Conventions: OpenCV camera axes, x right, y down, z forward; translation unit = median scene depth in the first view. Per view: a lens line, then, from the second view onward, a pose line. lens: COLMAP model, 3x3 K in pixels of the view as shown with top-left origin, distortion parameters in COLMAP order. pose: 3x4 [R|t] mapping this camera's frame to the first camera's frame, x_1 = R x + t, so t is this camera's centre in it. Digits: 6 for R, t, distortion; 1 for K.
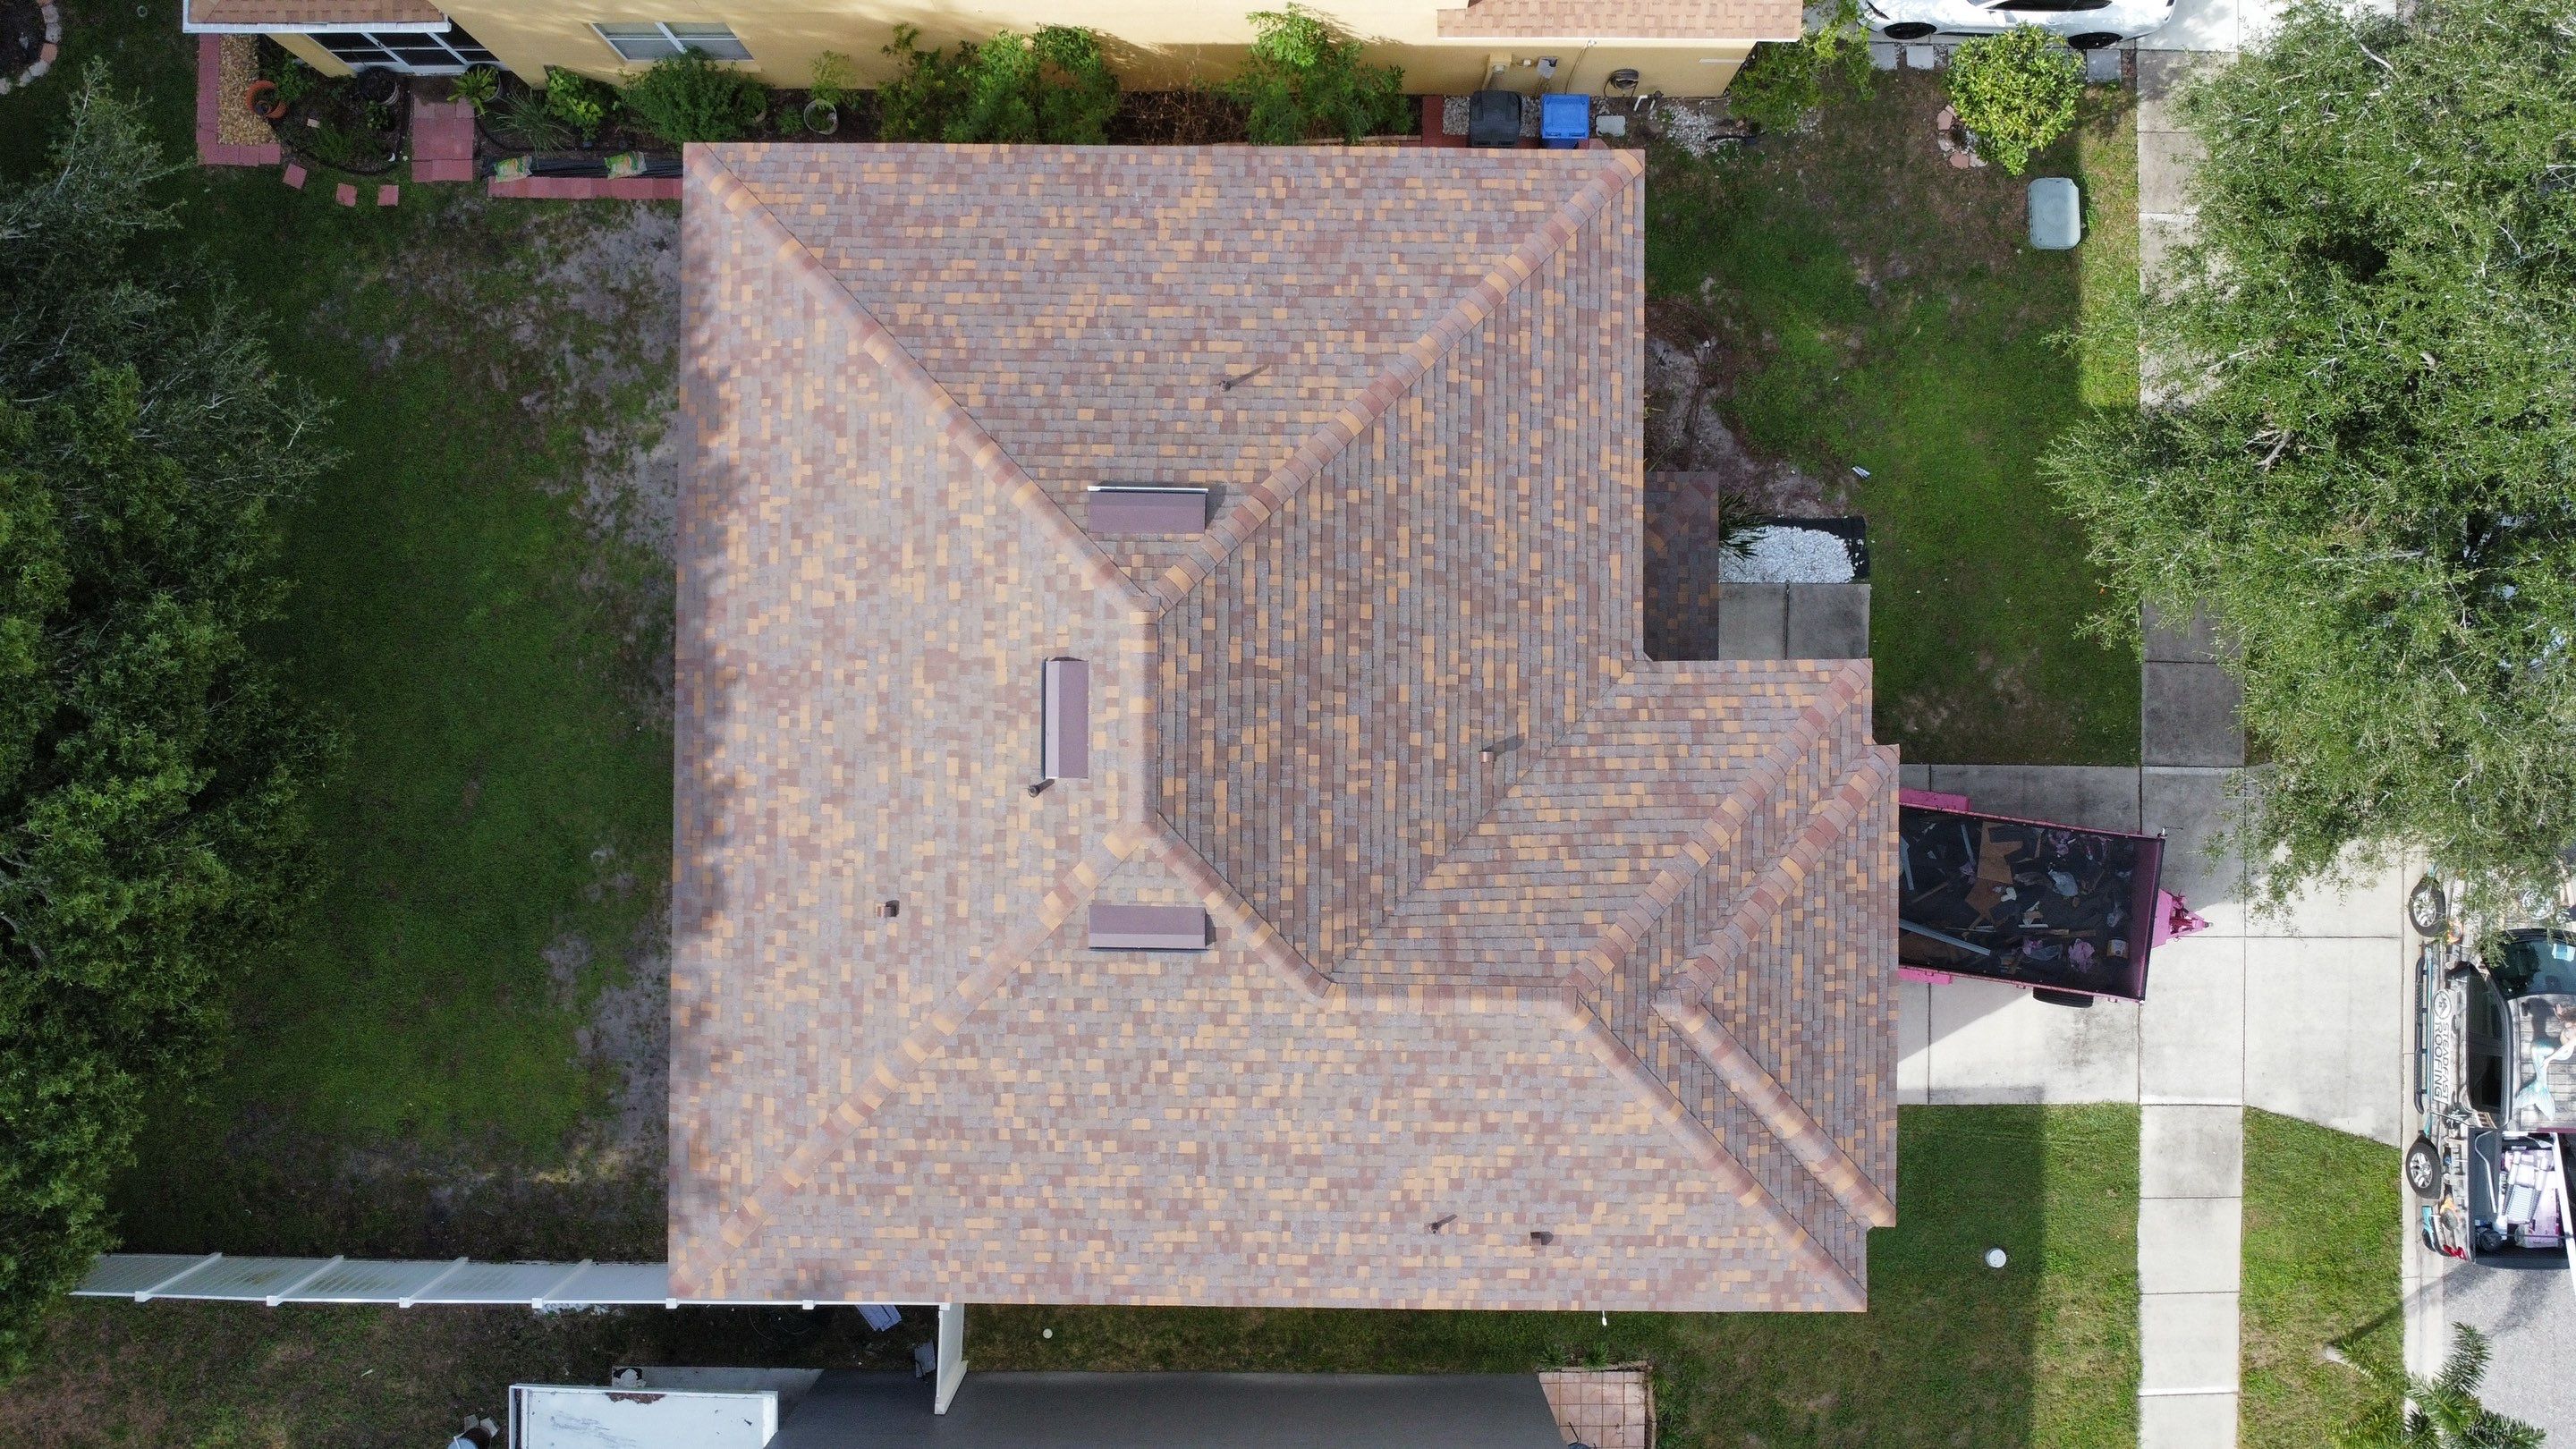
lens RADIAL K [[1876.4, 0, 1281.8], [0, 1876.4, 719.6], [0, 0, 1]] dist [-0.031784, -0.005478]
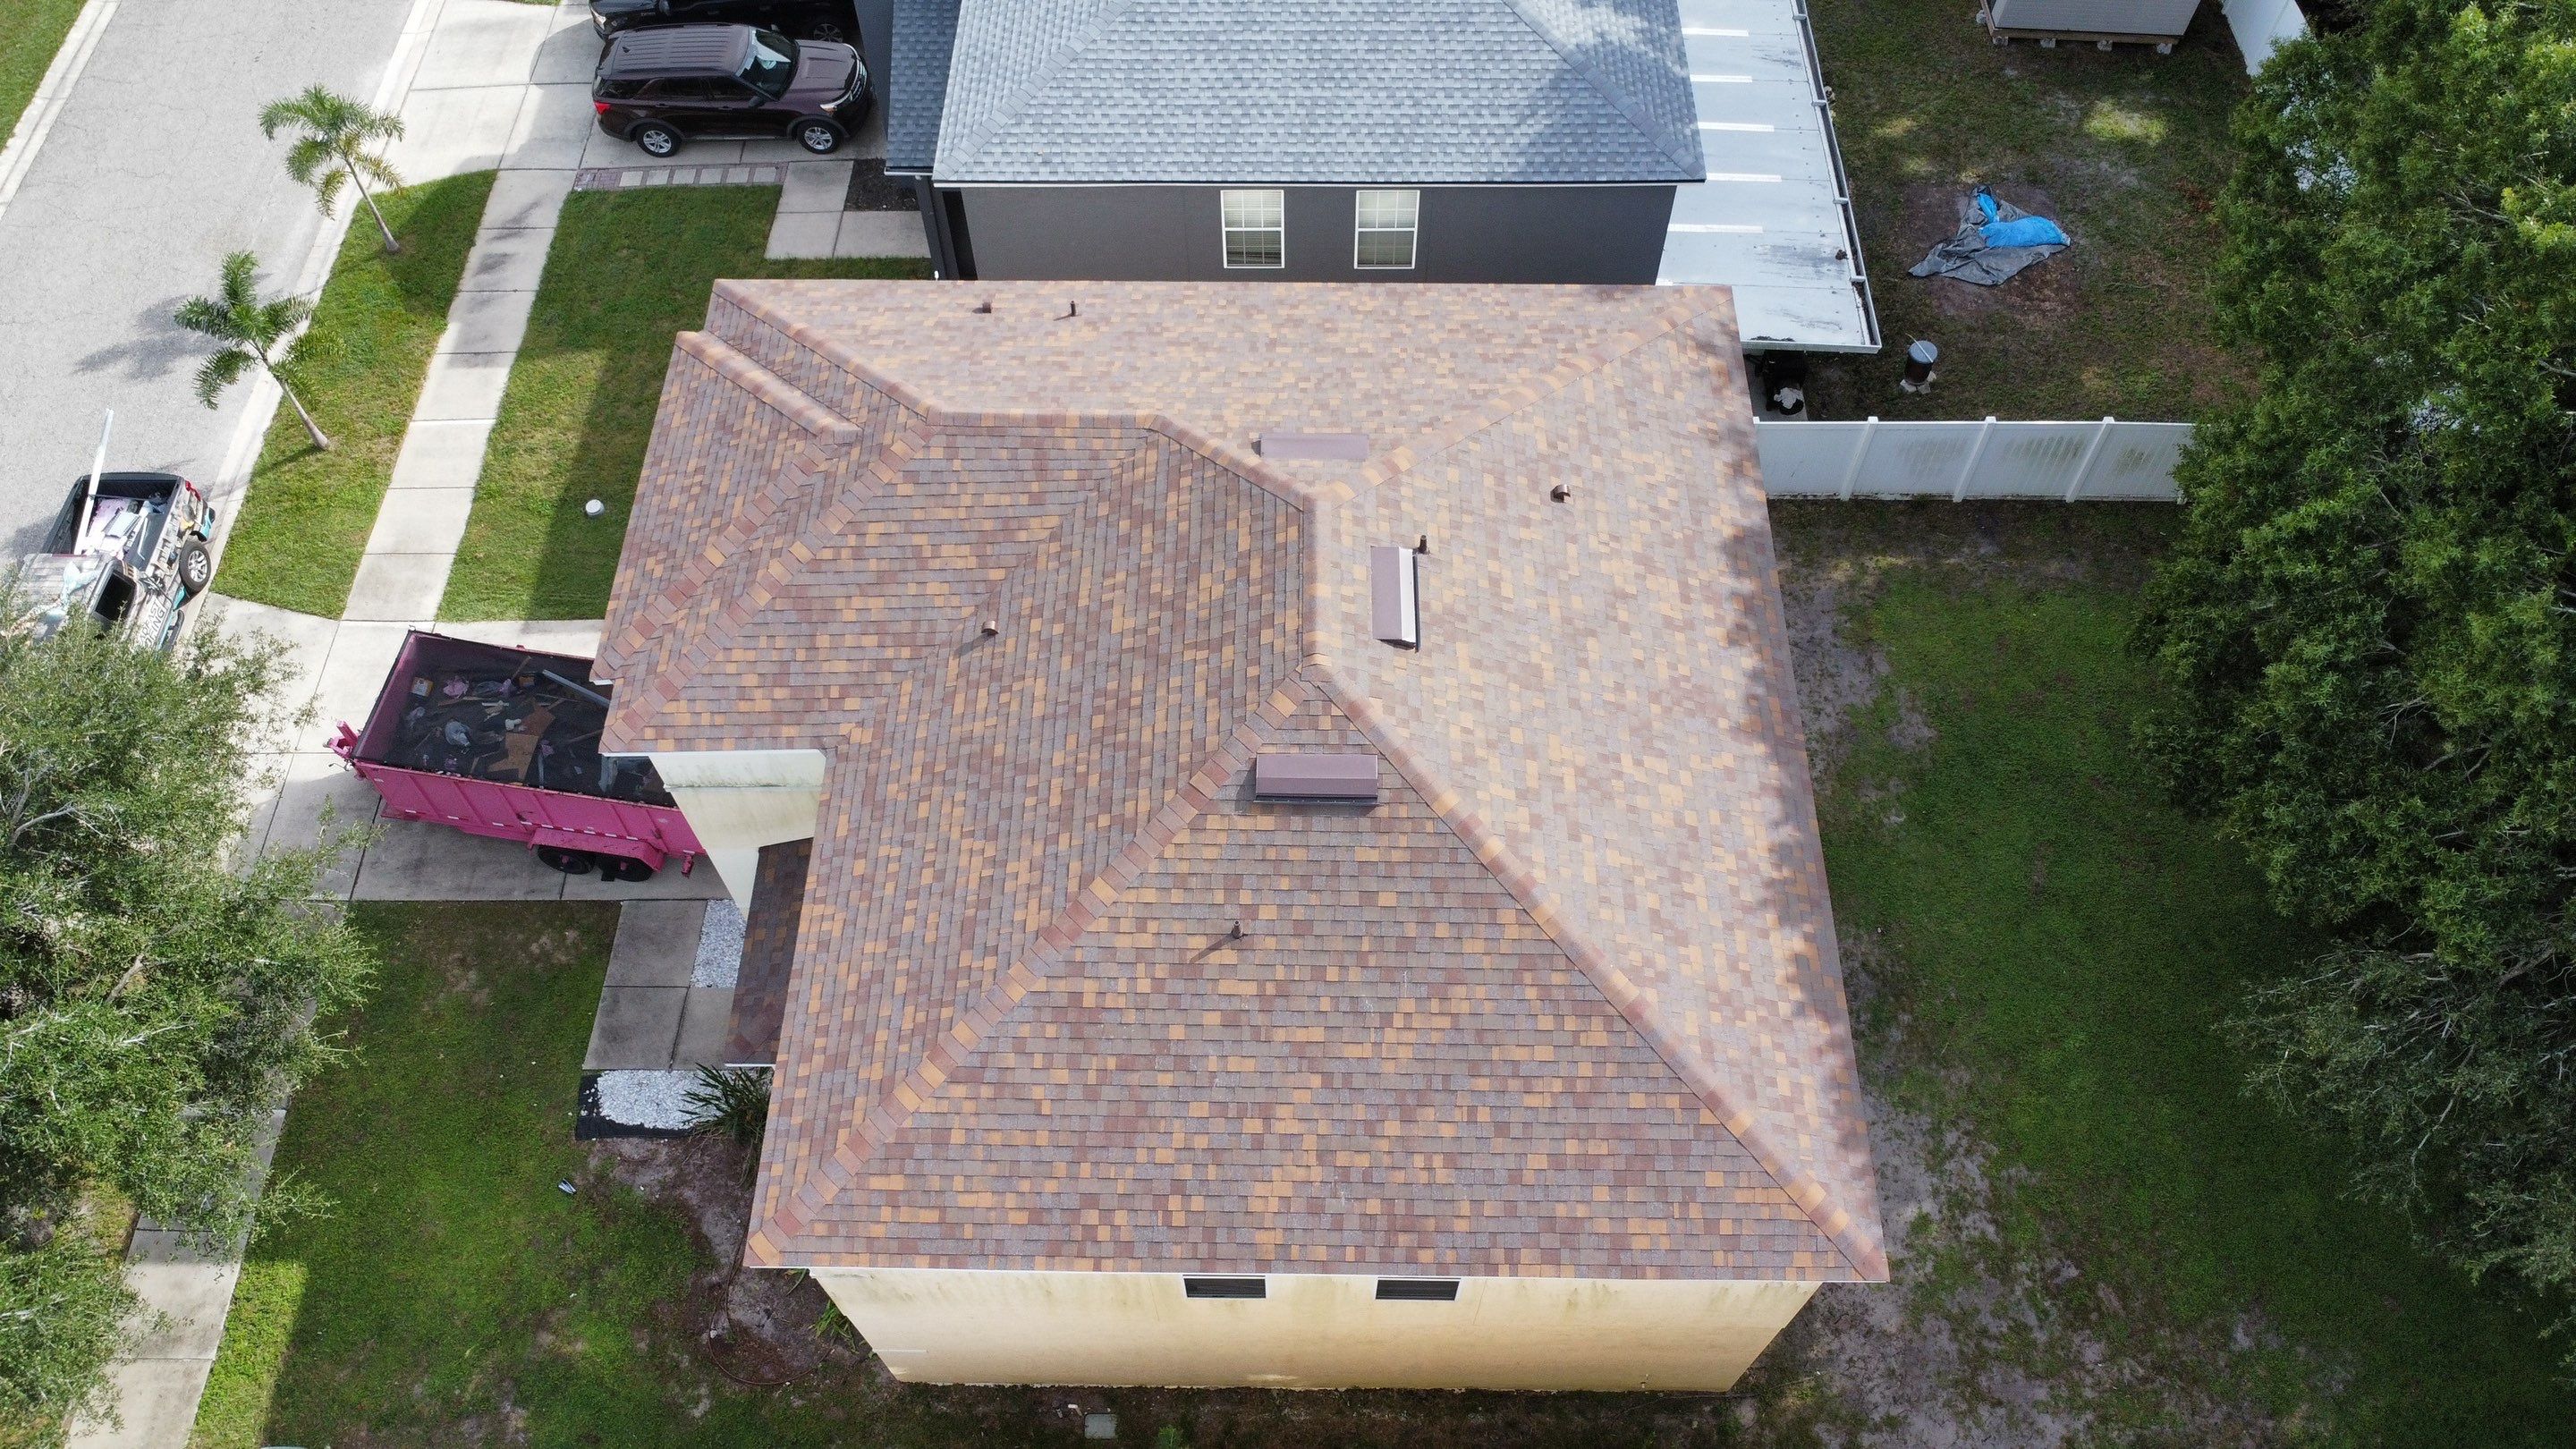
lens RADIAL K [[1876.4, 0, 1279.5], [0, 1876.4, 715.7], [0, 0, 1]] dist [-0.031784, -0.005478]
pose [[-0.999916, 0.001926, 0.012784, -0.059743], [0.005411, -0.835712, 0.549142, -0.563188], [0.011741, 0.549165, 0.835631, 0.163729]]
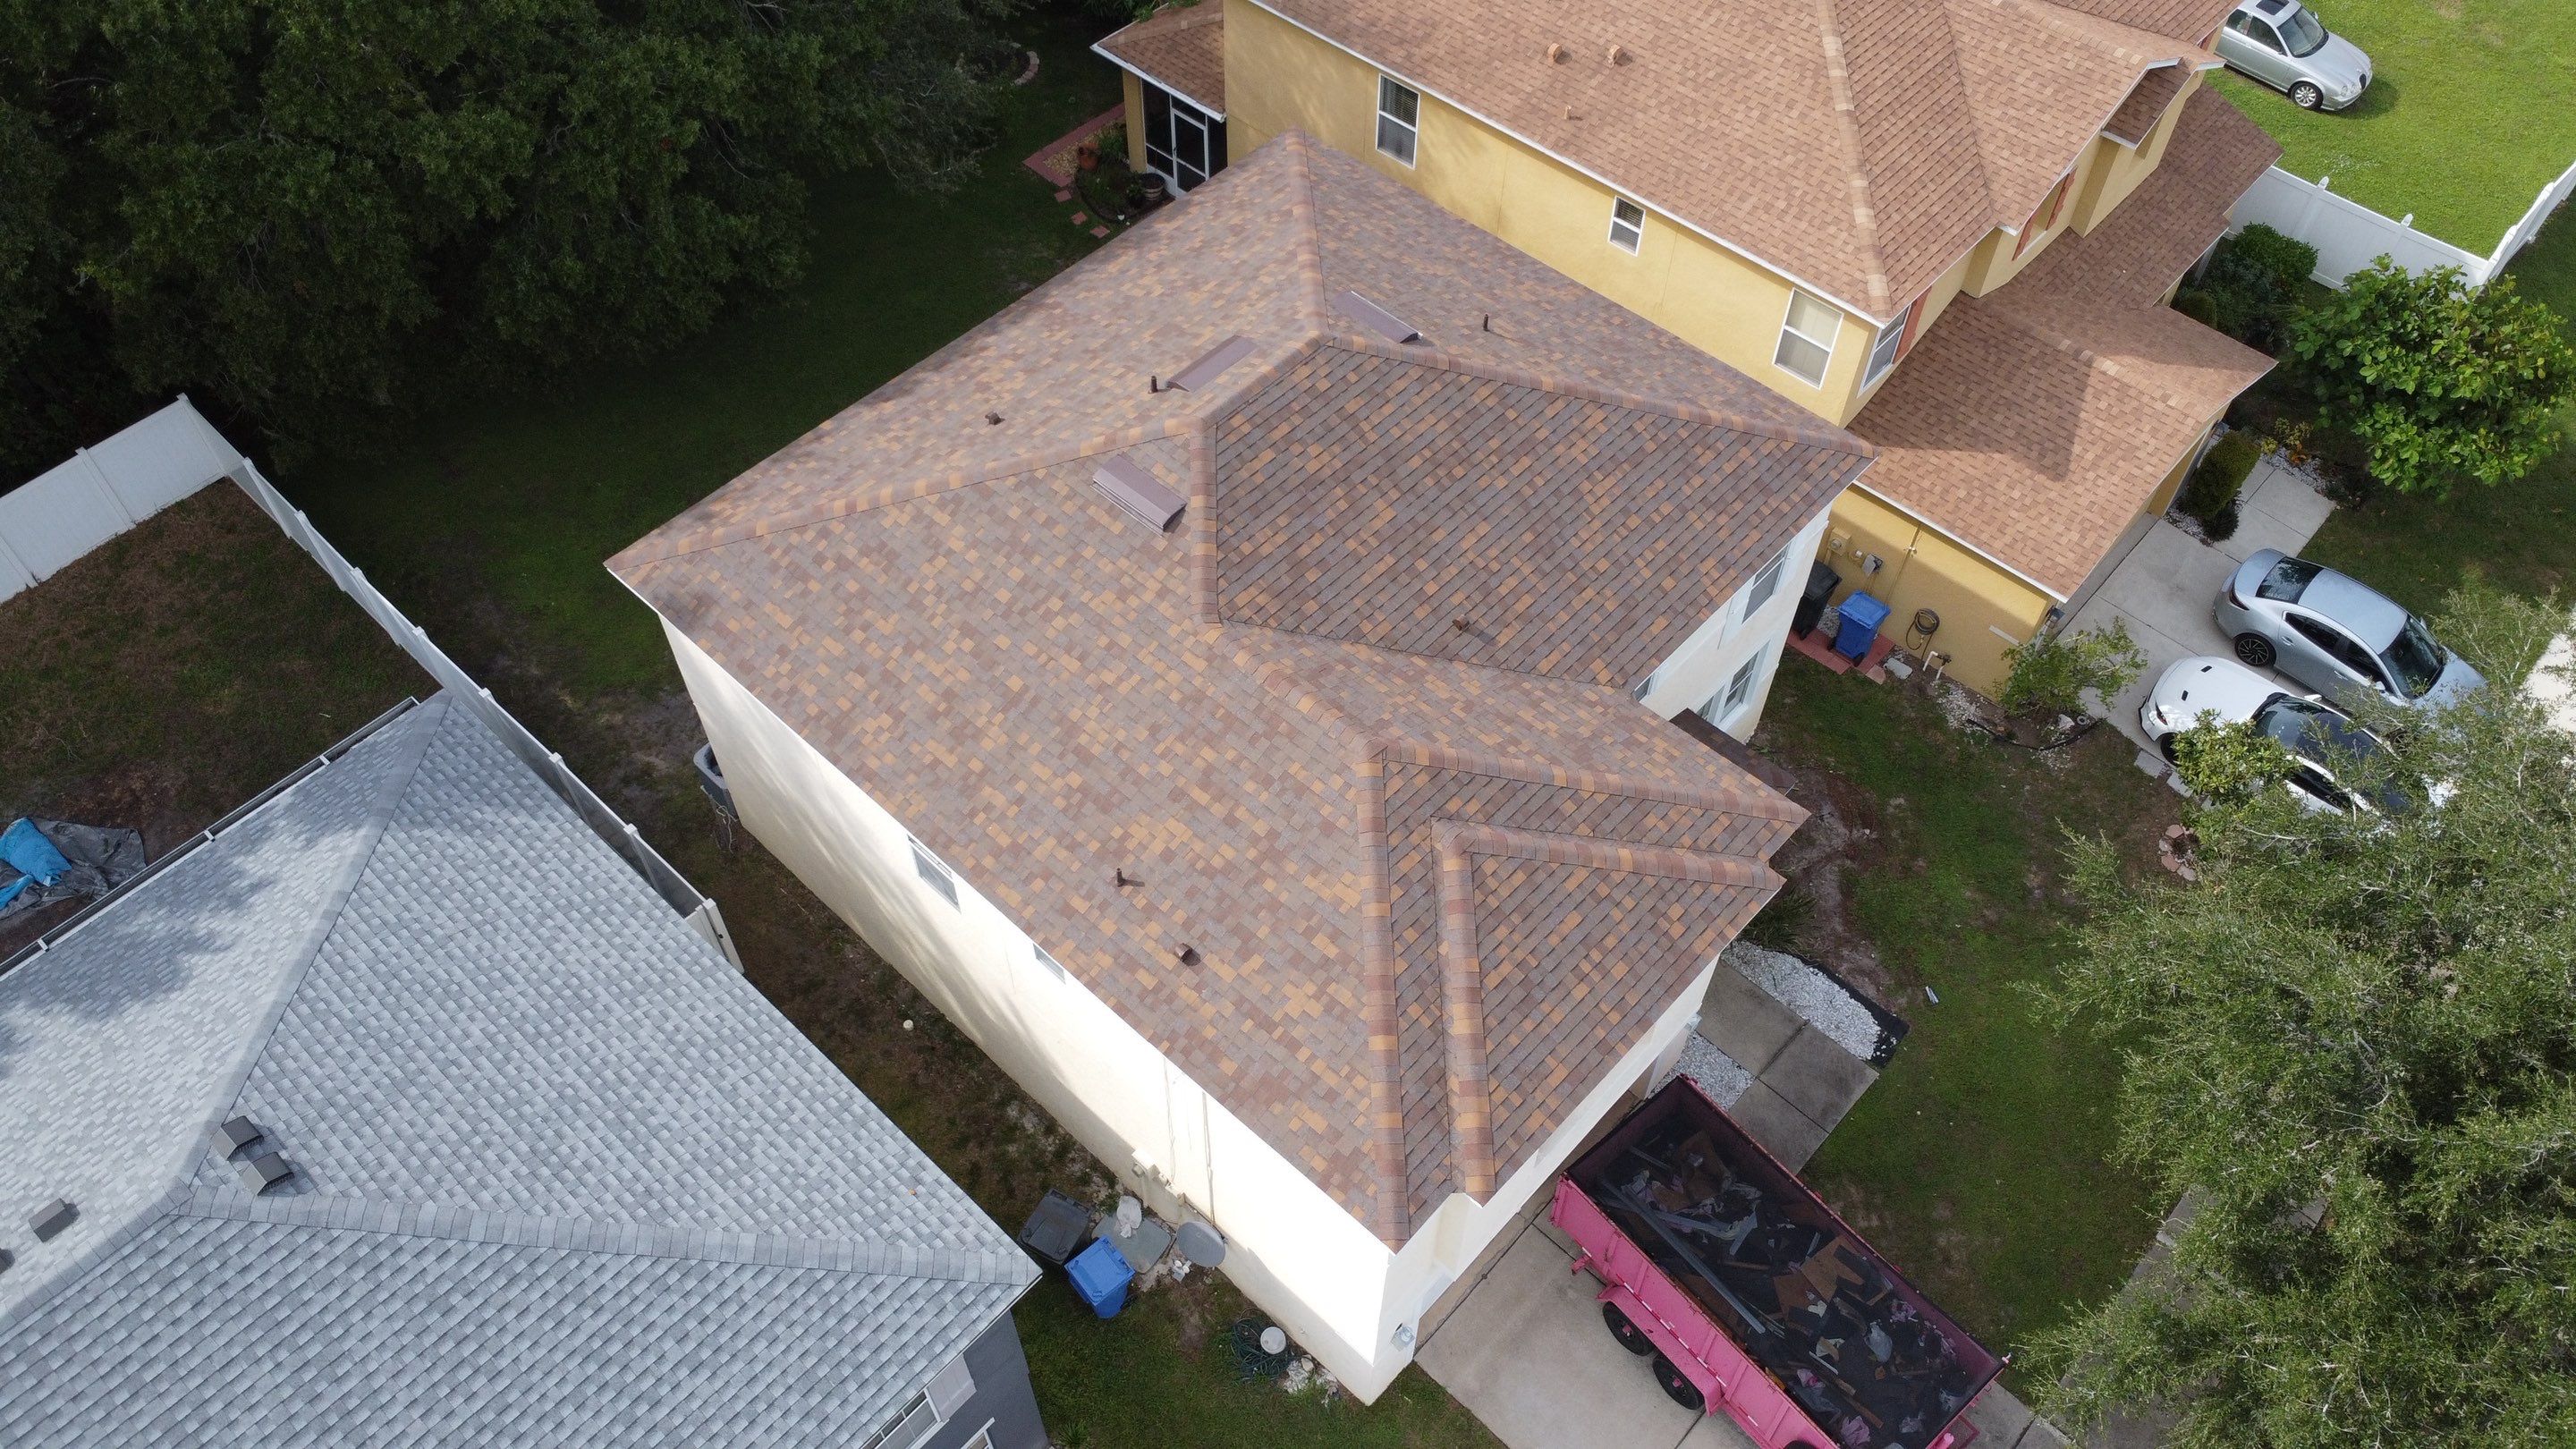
lens RADIAL K [[1876.4, 0, 1283.2], [0, 1876.4, 717.5], [0, 0, 1]] dist [-0.031784, -0.005478]
pose [[0.737325, 0.536067, -0.411078, 0.498899], [-0.675532, 0.587758, -0.445193, 0.594040], [0.002961, 0.605948, 0.795499, 0.149516]]
